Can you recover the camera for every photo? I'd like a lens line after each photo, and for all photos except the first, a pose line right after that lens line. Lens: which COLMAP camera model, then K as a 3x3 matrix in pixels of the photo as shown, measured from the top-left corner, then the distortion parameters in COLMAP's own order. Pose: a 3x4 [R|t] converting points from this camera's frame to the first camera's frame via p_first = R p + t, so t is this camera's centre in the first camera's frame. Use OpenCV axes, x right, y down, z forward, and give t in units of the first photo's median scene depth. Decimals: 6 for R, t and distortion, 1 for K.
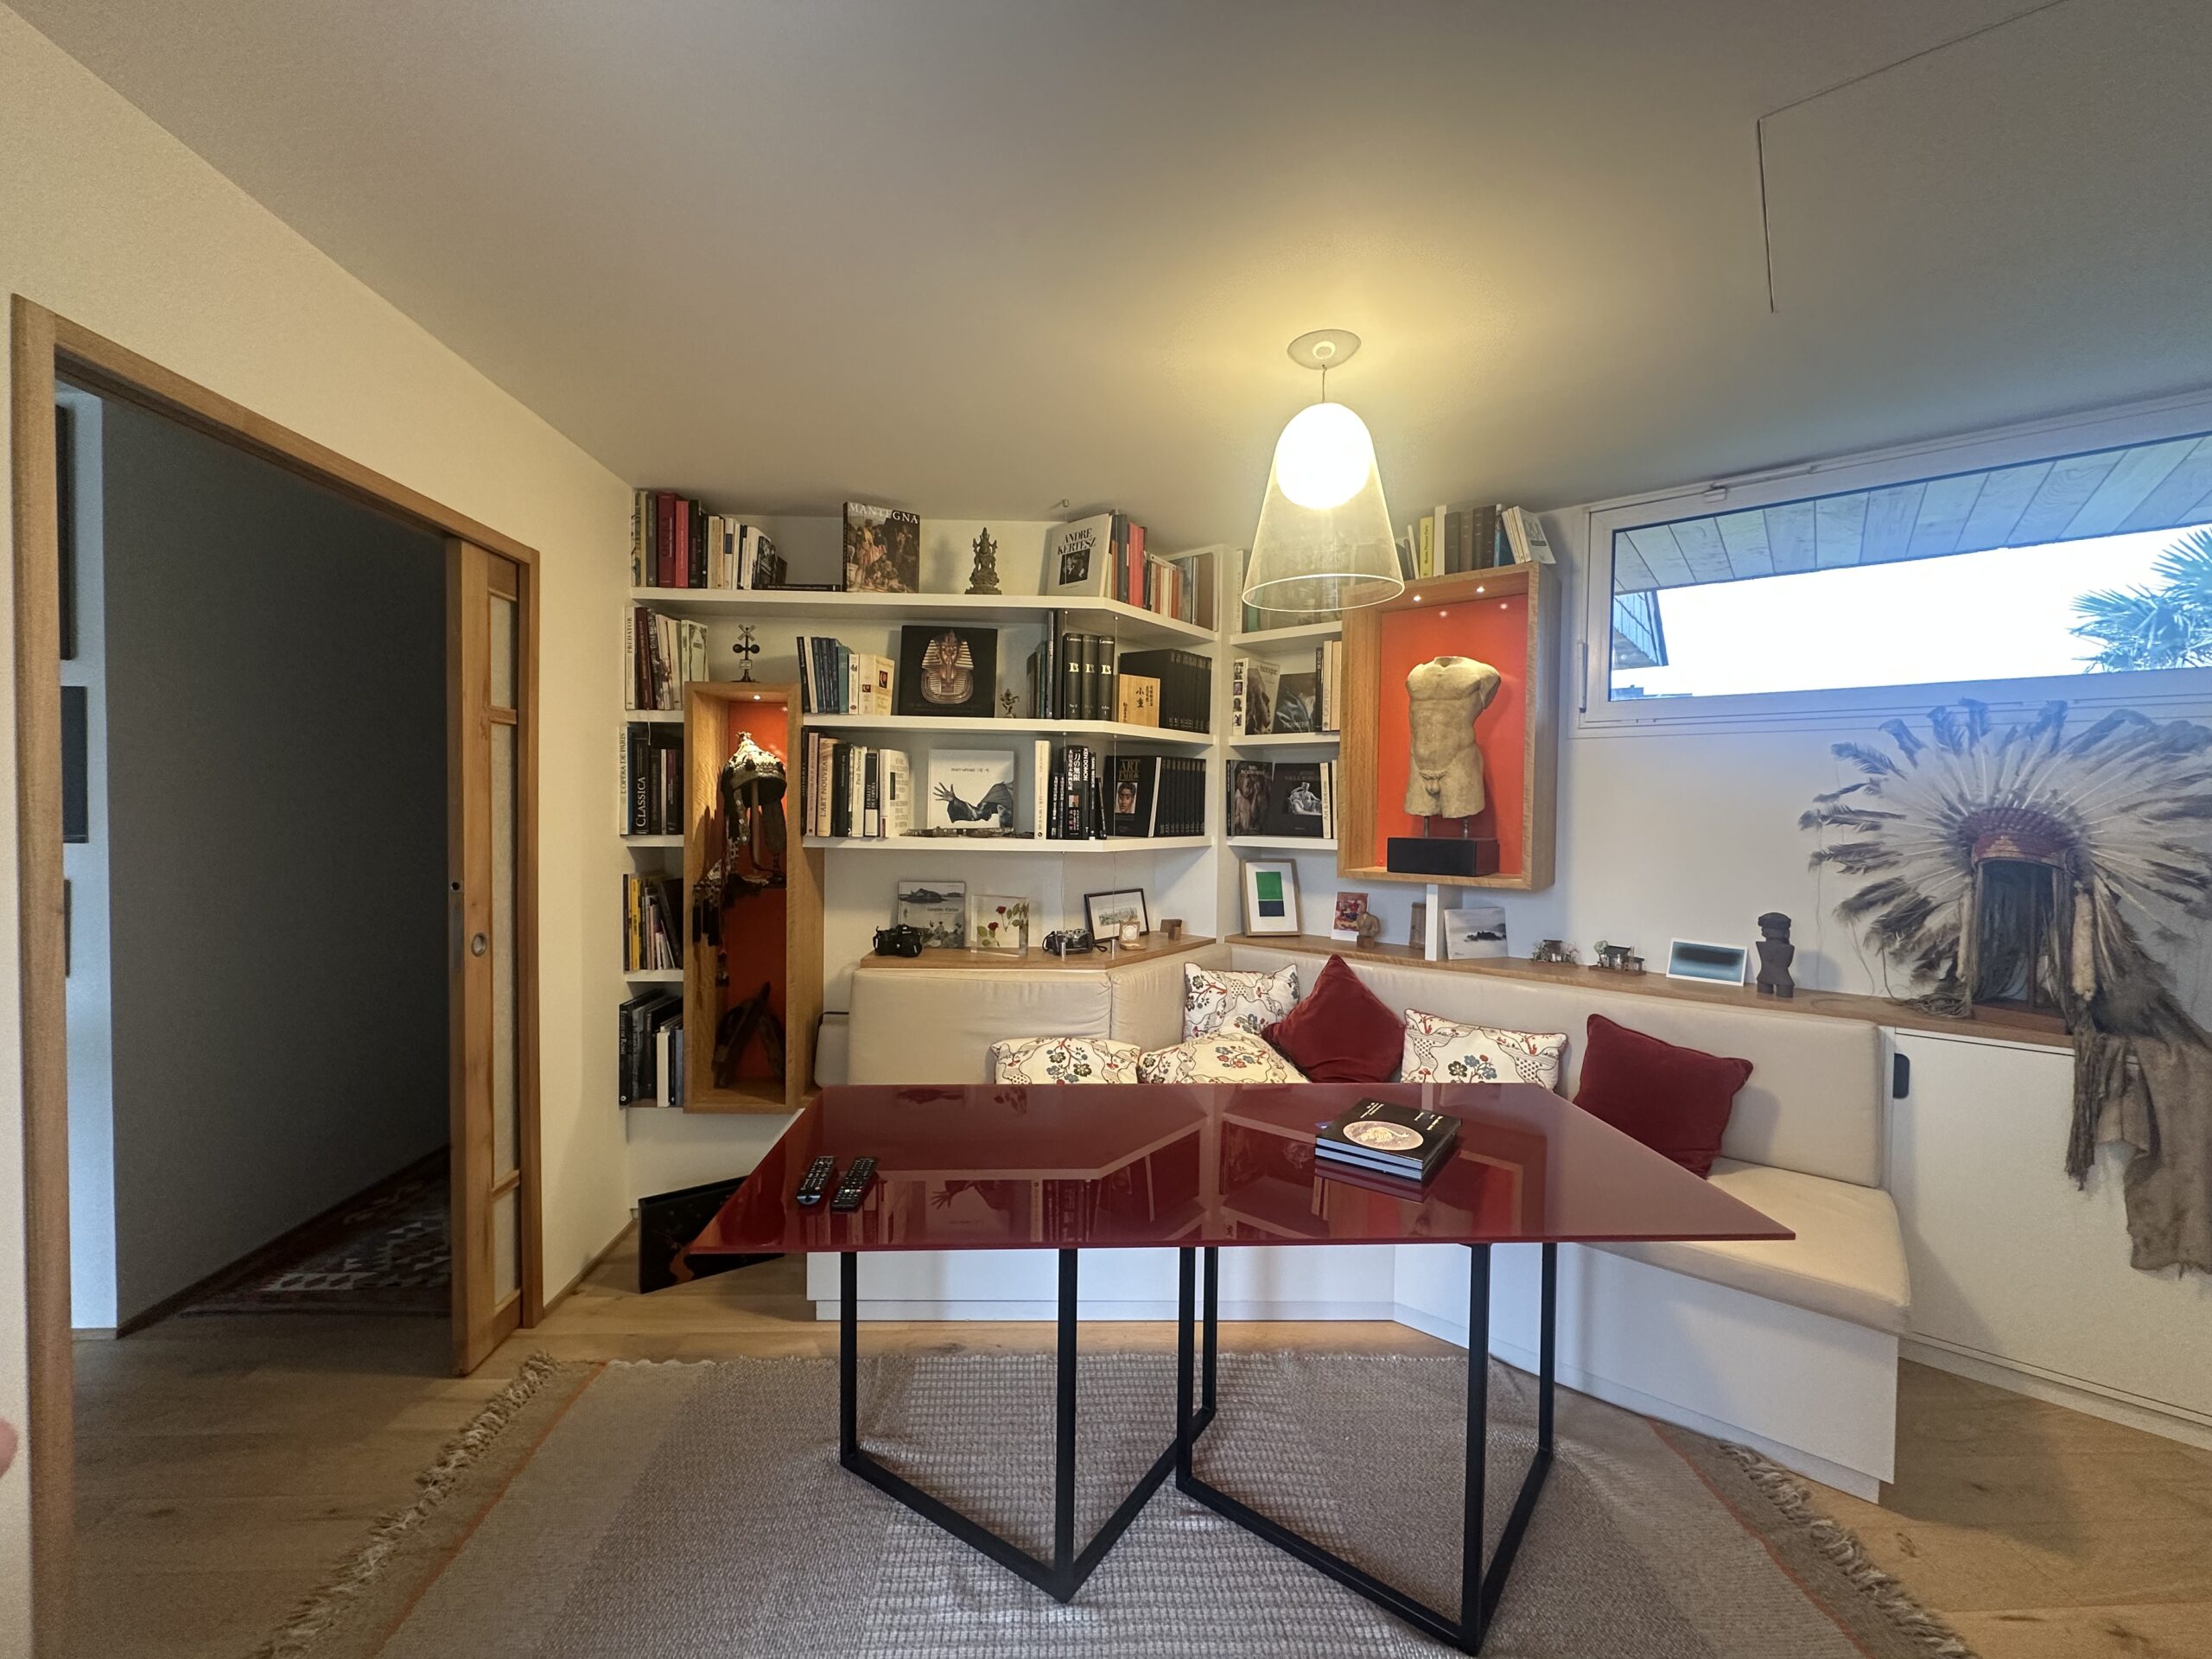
lens RADIAL K [[885.2, 0, 1106.0], [0, 885.2, 829.5], [0, 0, 1]] dist [-0.002126, 0.000278]
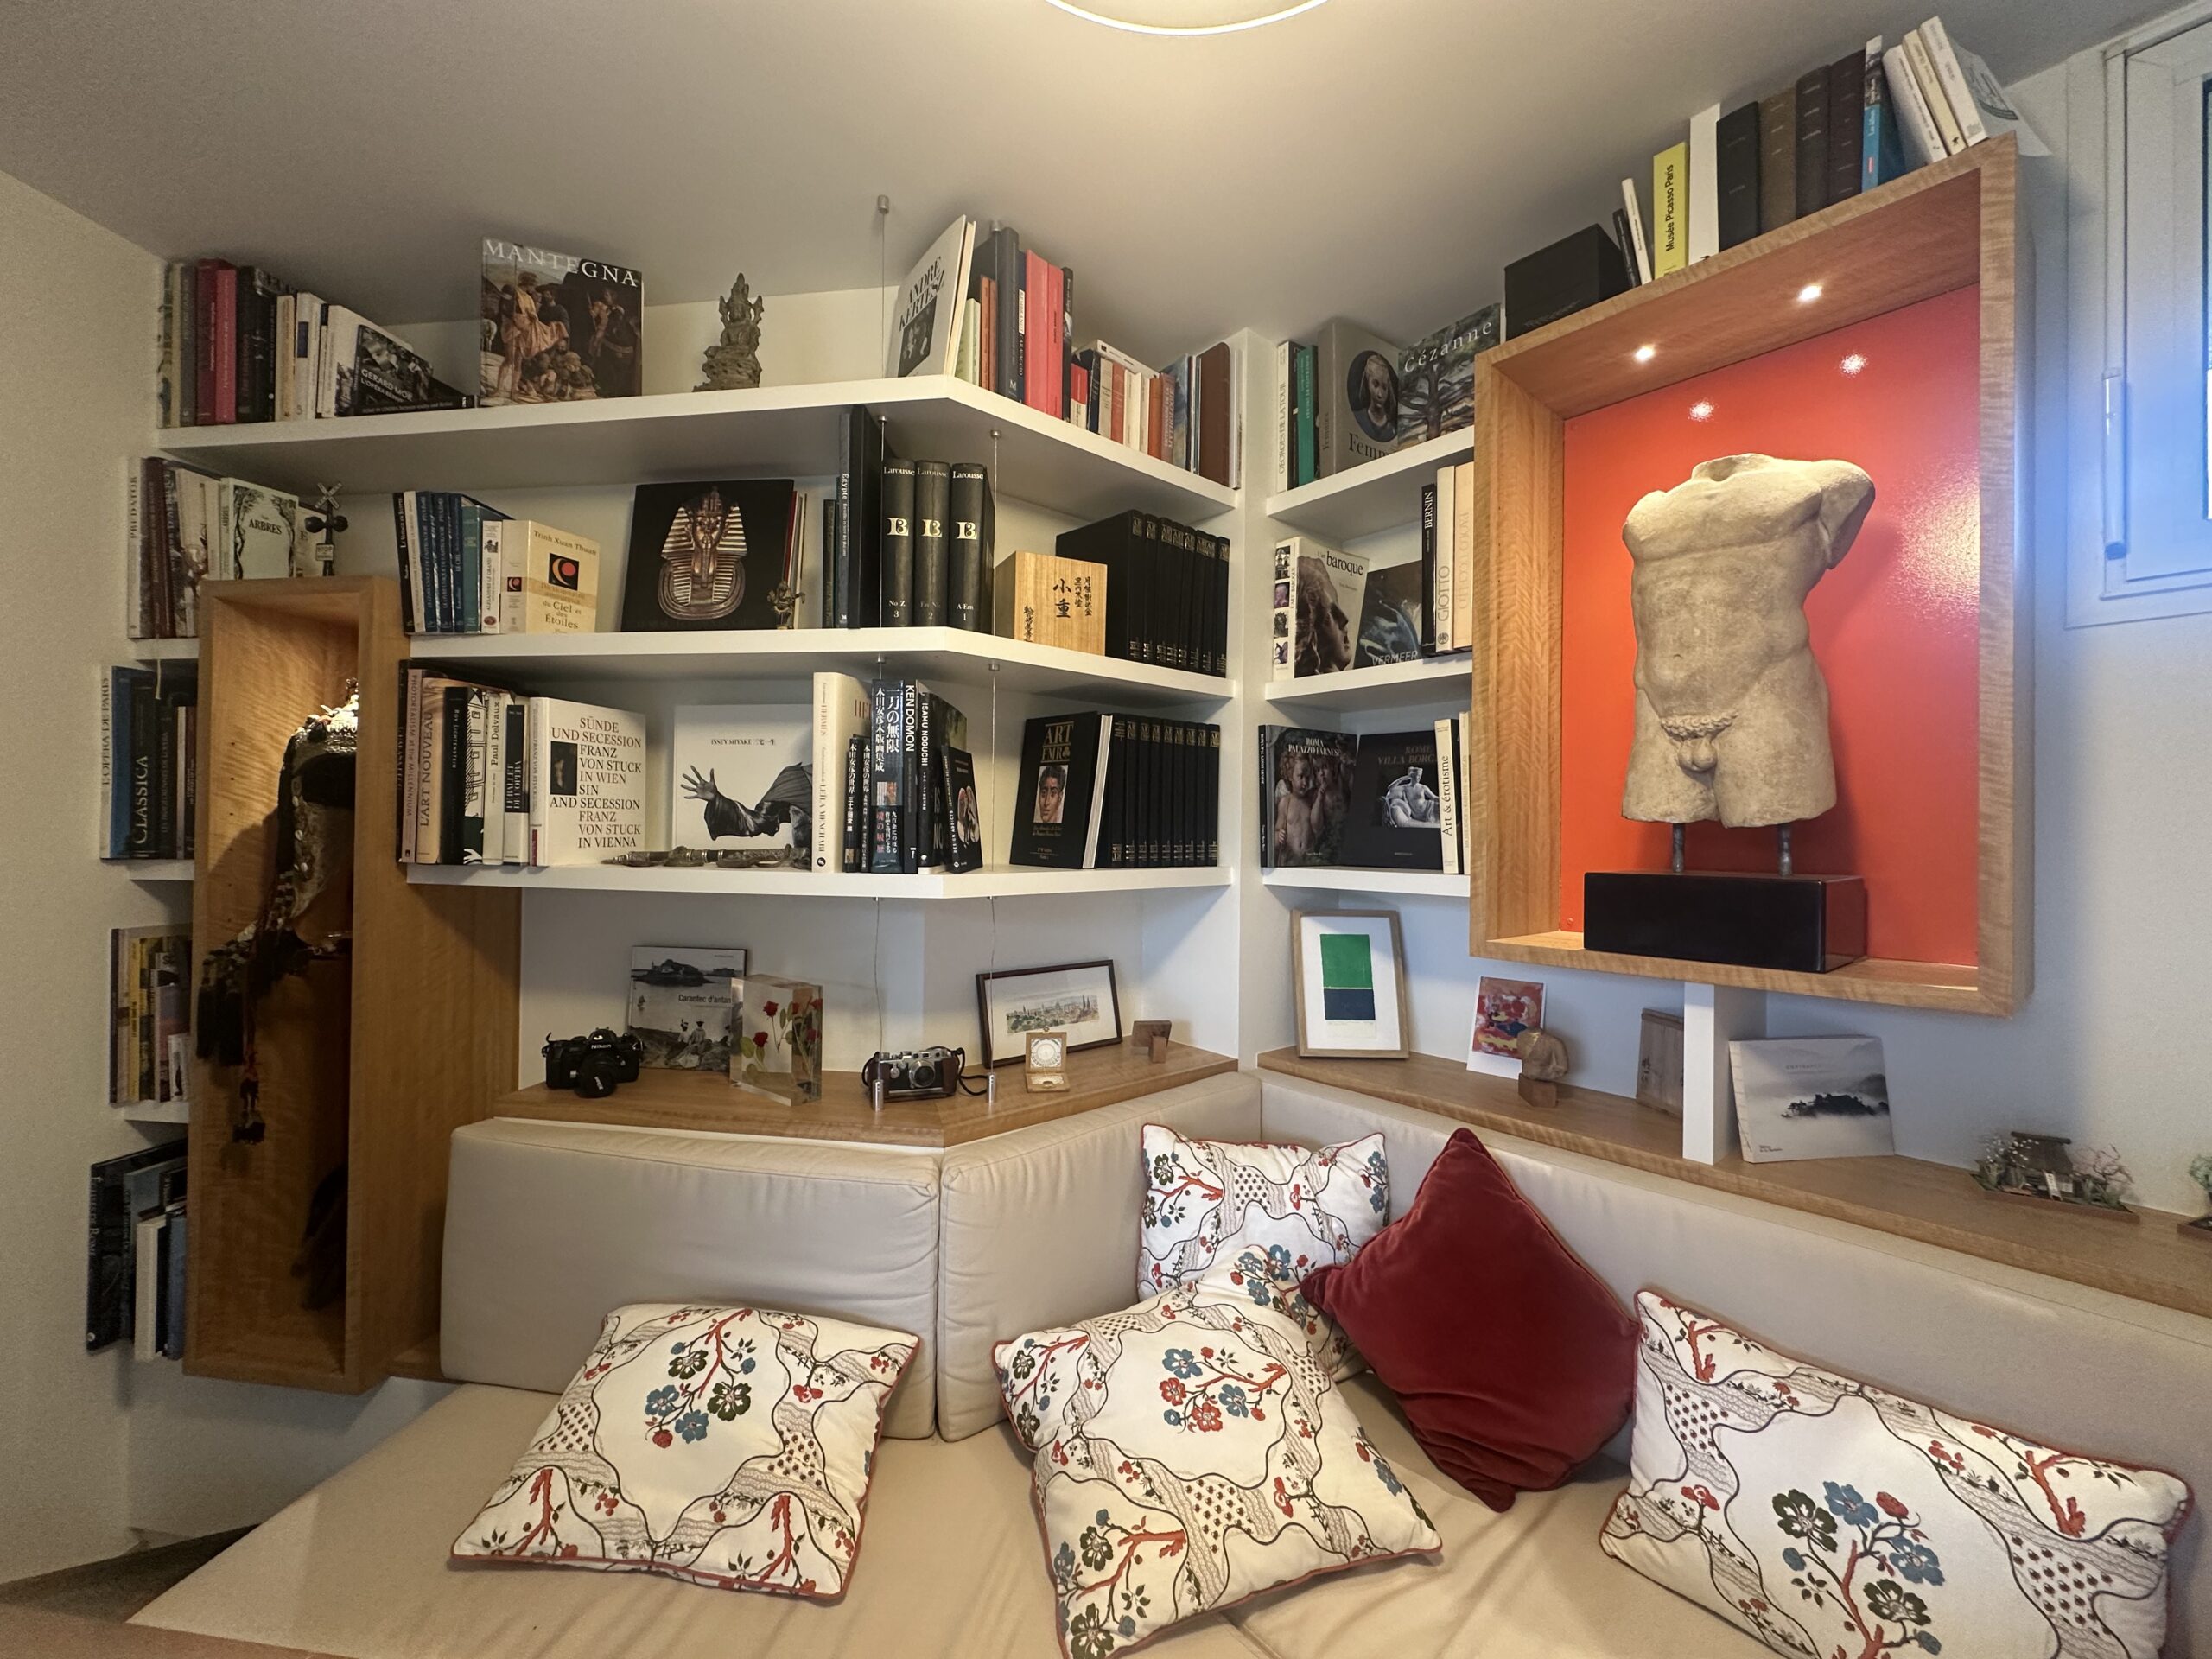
lens RADIAL K [[885.2, 0, 1106.0], [0, 885.2, 829.5], [0, 0, 1]] dist [-0.002126, 0.000278]
pose [[0.982657, -0.002707, -0.185411, 0.163432], [-0.003651, 0.999417, -0.033941, 0.003557], [0.185395, 0.034029, 0.982075, 0.515320]]
